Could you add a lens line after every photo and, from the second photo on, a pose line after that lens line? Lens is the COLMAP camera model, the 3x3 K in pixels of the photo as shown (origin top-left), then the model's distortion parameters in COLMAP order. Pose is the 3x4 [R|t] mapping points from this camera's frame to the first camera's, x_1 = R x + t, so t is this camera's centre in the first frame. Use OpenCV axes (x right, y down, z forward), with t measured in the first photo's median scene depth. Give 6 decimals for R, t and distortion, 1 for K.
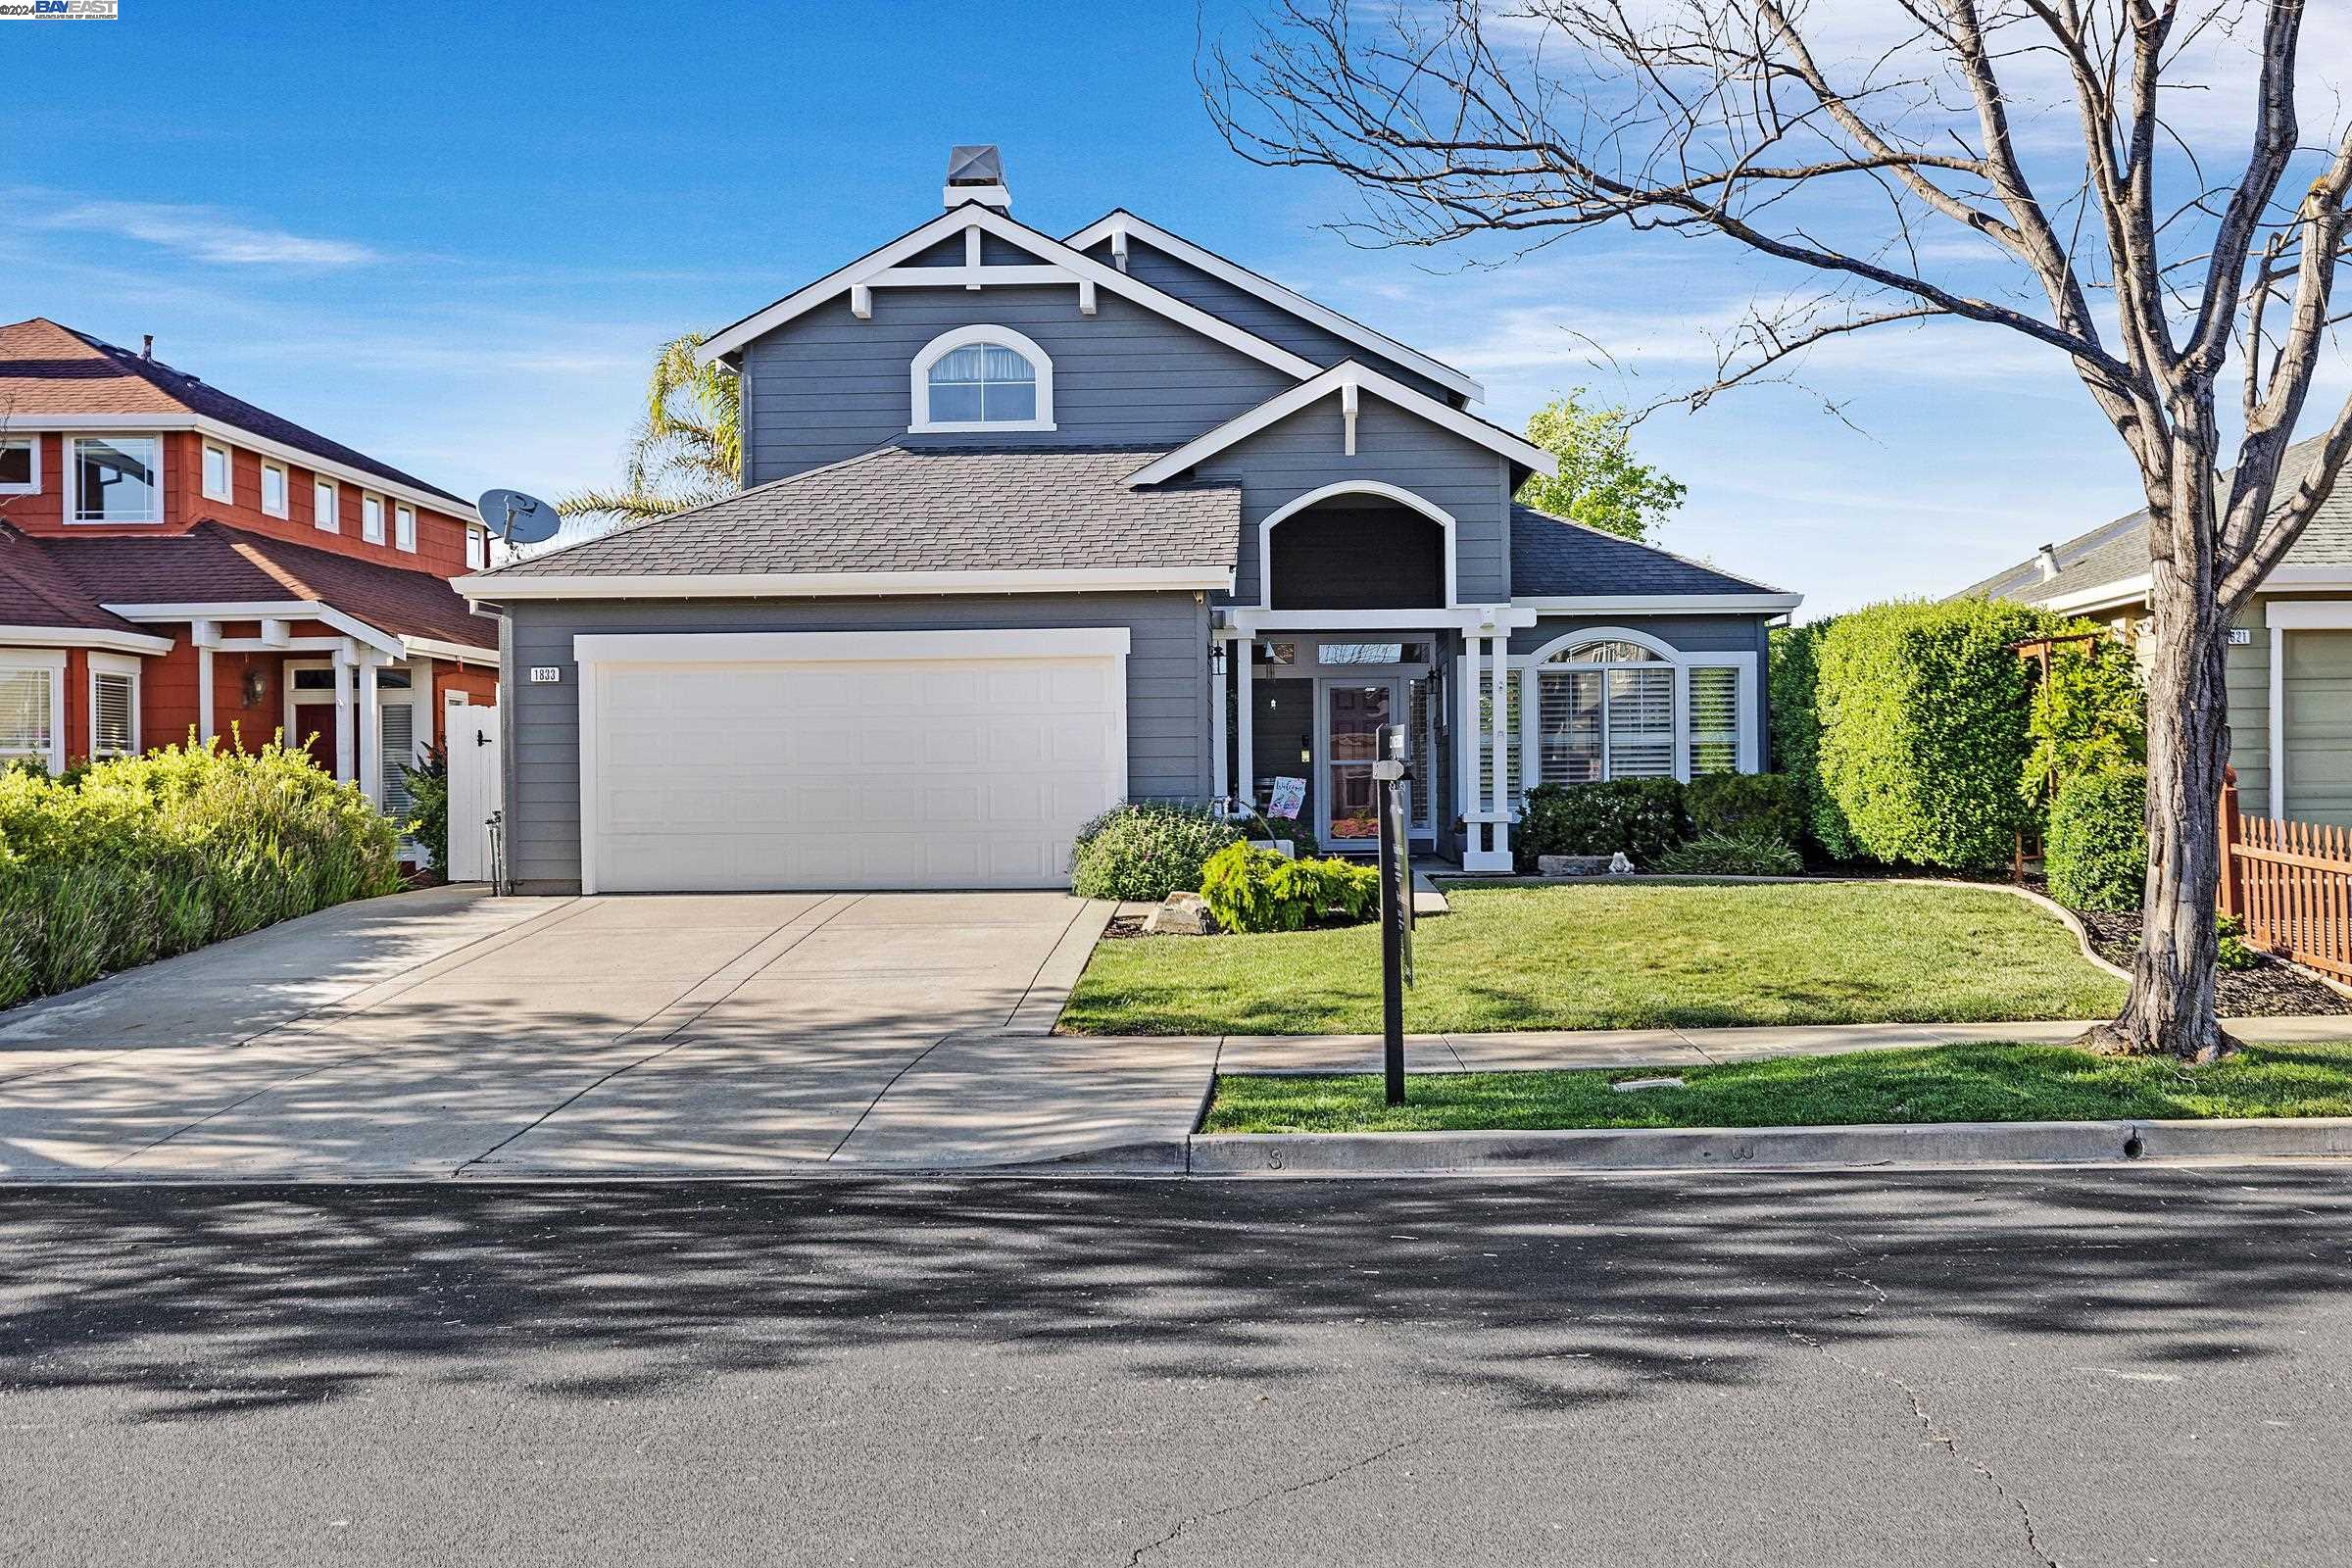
lens RADIAL K [[2319.8, 0, 1171.3], [0, 2319.8, 780.4], [0, 0, 1]] dist [-0.017526, 0.000000]
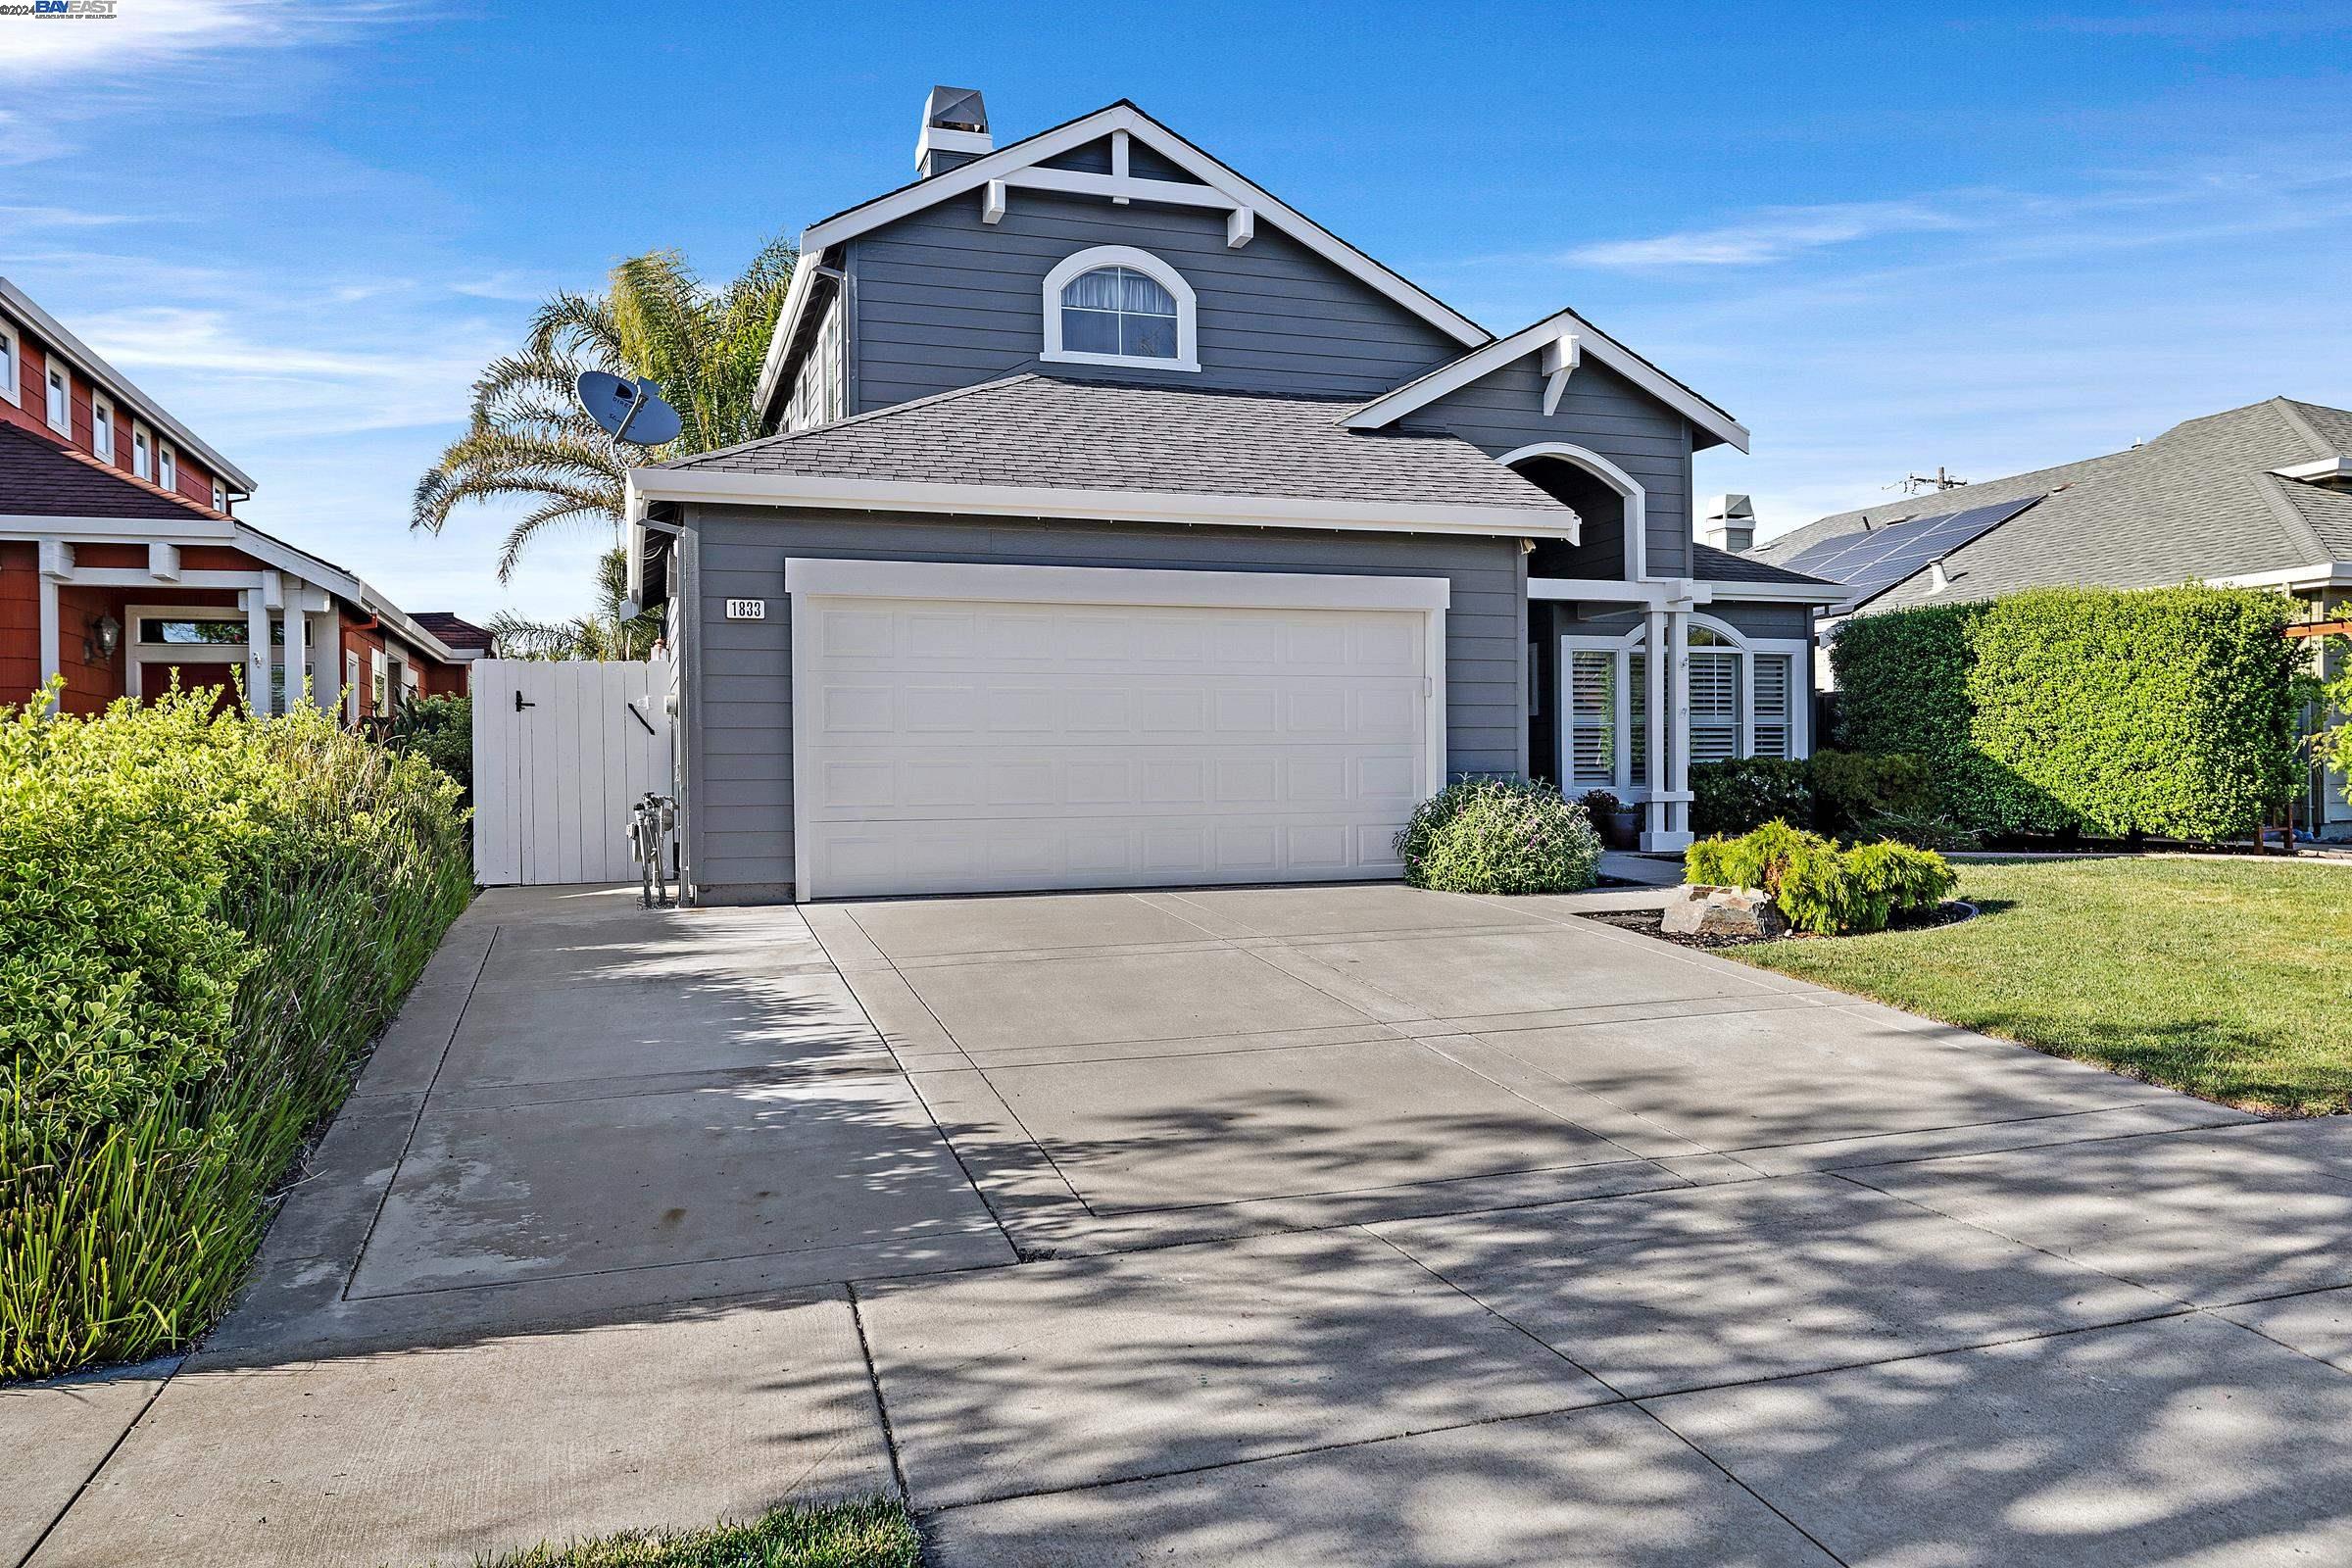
lens RADIAL K [[1675.2, 0, 1179.0], [0, 1675.2, 785.2], [0, 0, 1]] dist [-0.006781, -0.000097]
pose [[0.931611, -0.001905, 0.363452, -0.314826], [0.000598, 0.999993, 0.003709, 0.008641], [-0.363456, -0.003238, 0.931606, 0.418531]]
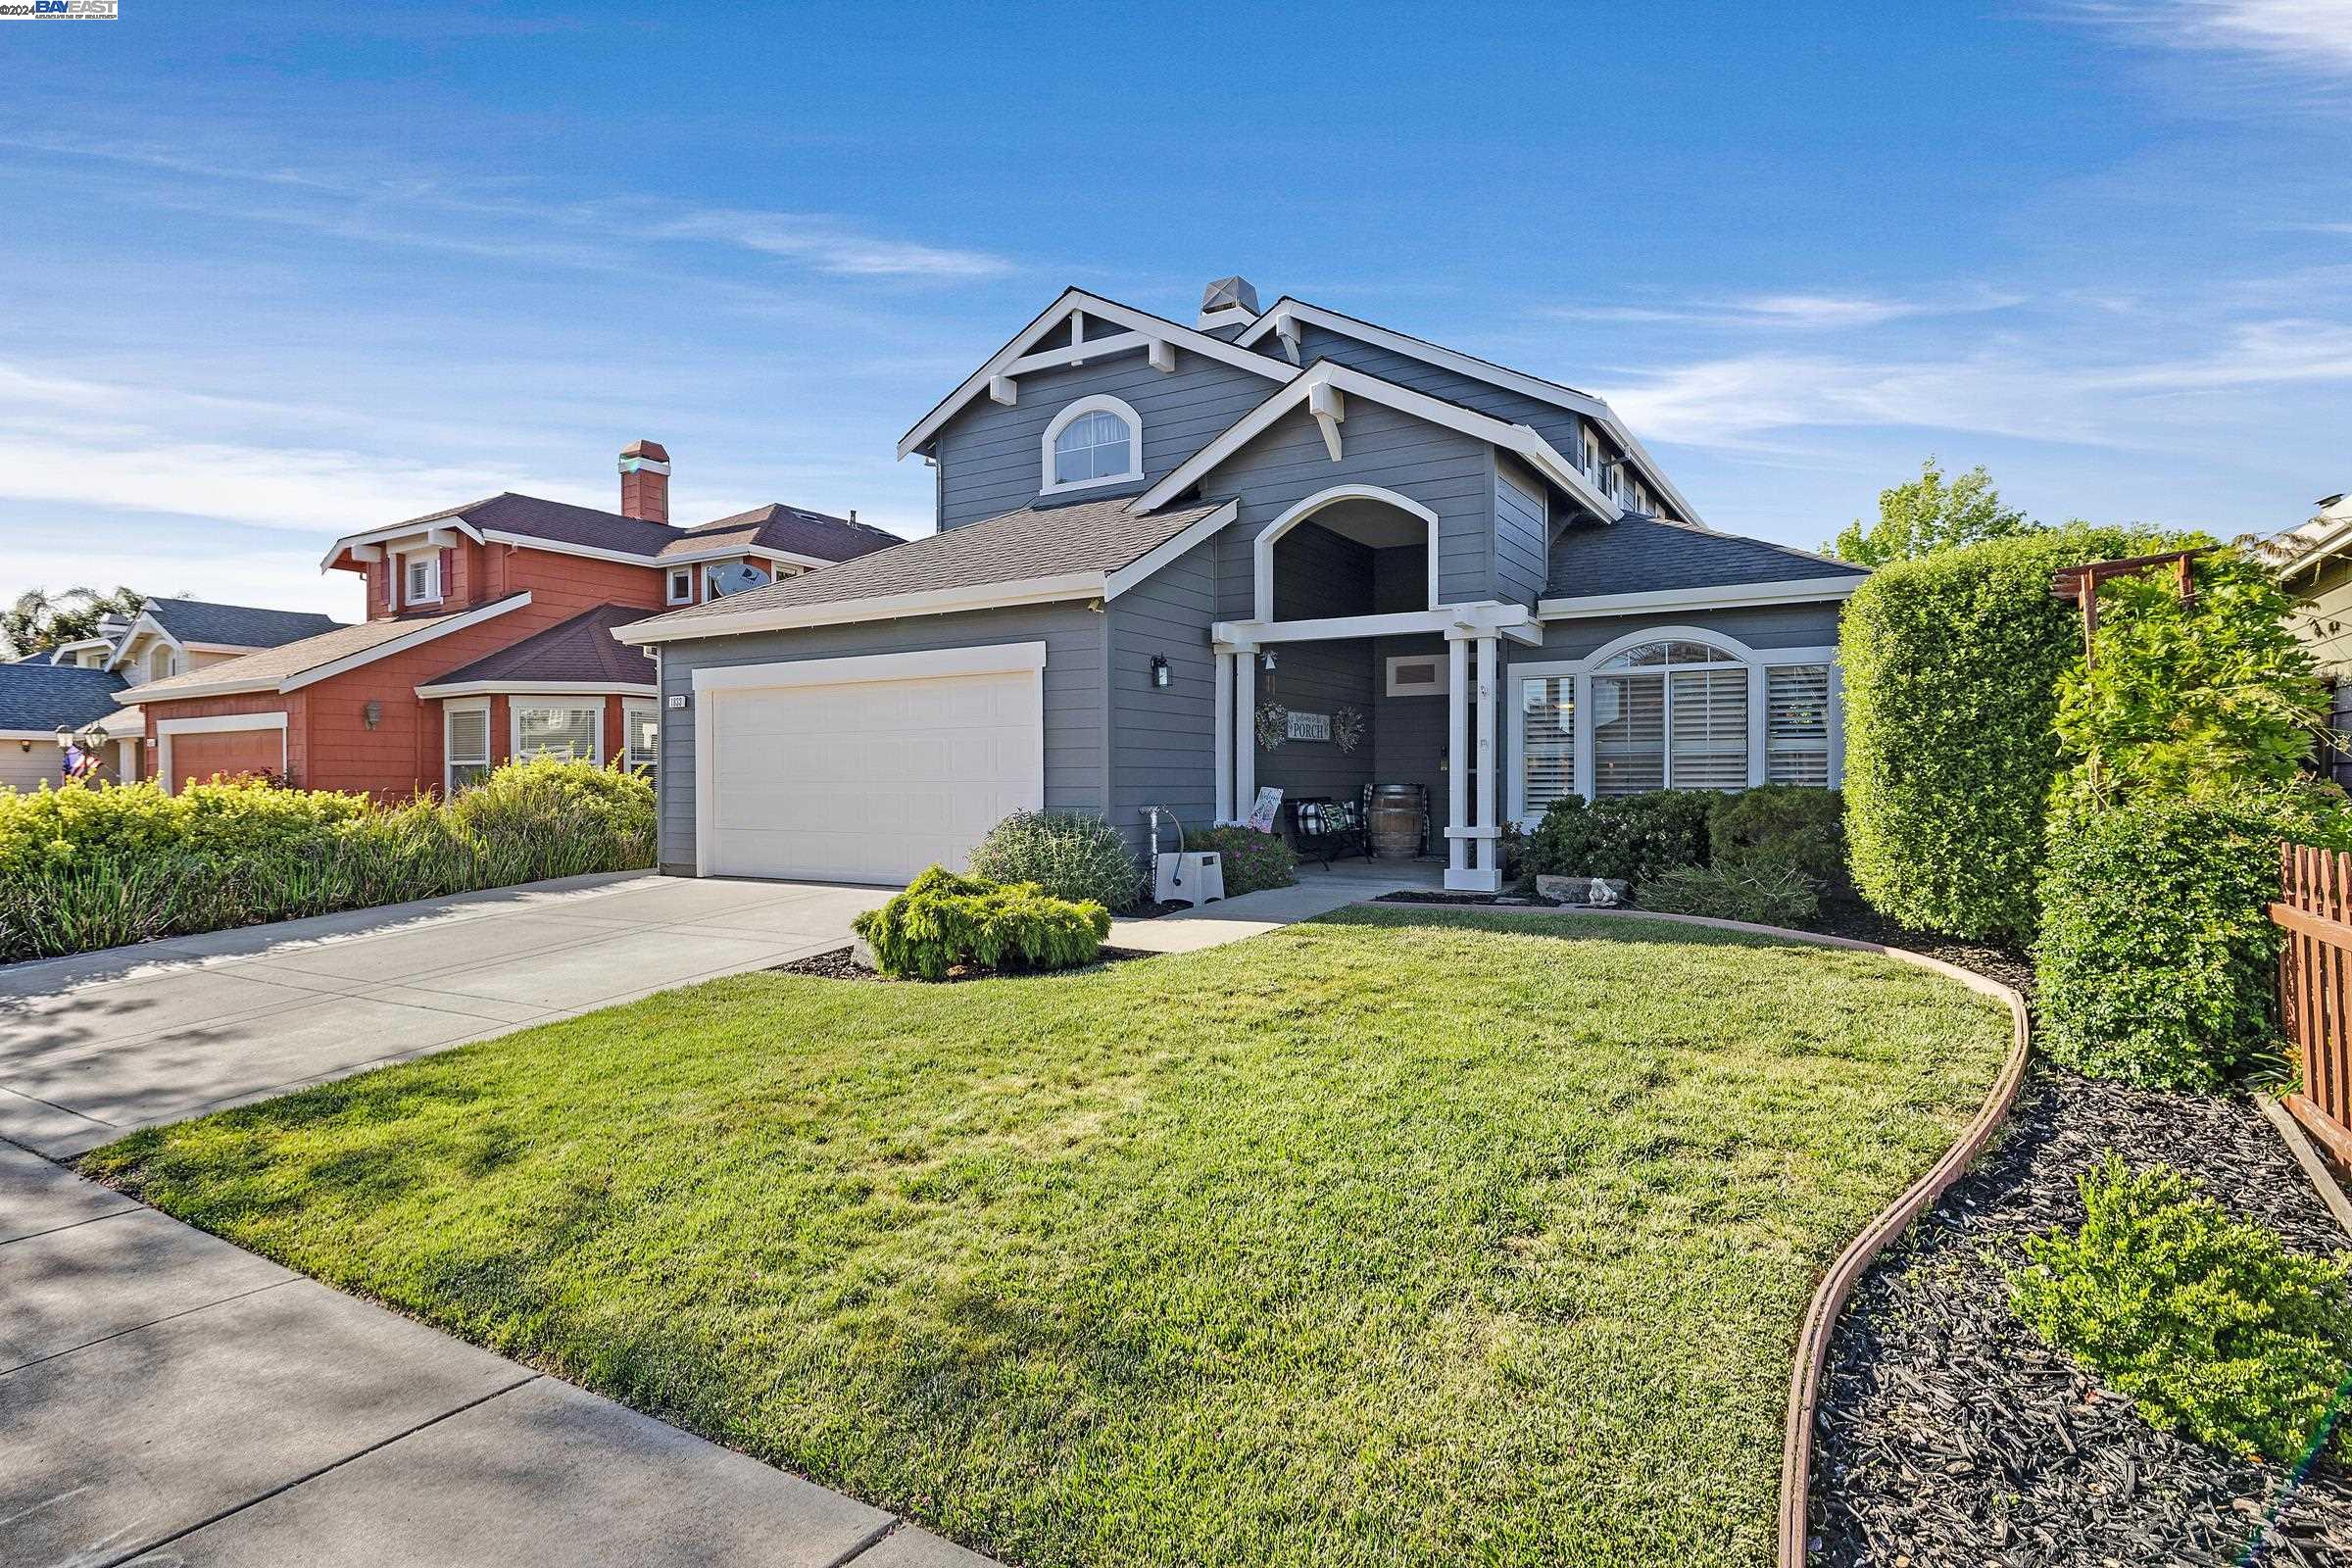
lens RADIAL K [[1208.8, 0, 1179.6], [0, 1208.8, 785.8], [0, 0, 1]] dist [-0.006612, -0.000429]
pose [[0.875453, 0.008970, -0.483219, 0.269302], [-0.004447, 0.999935, 0.010507, -0.007363], [0.483282, -0.007050, 0.875436, 0.520212]]
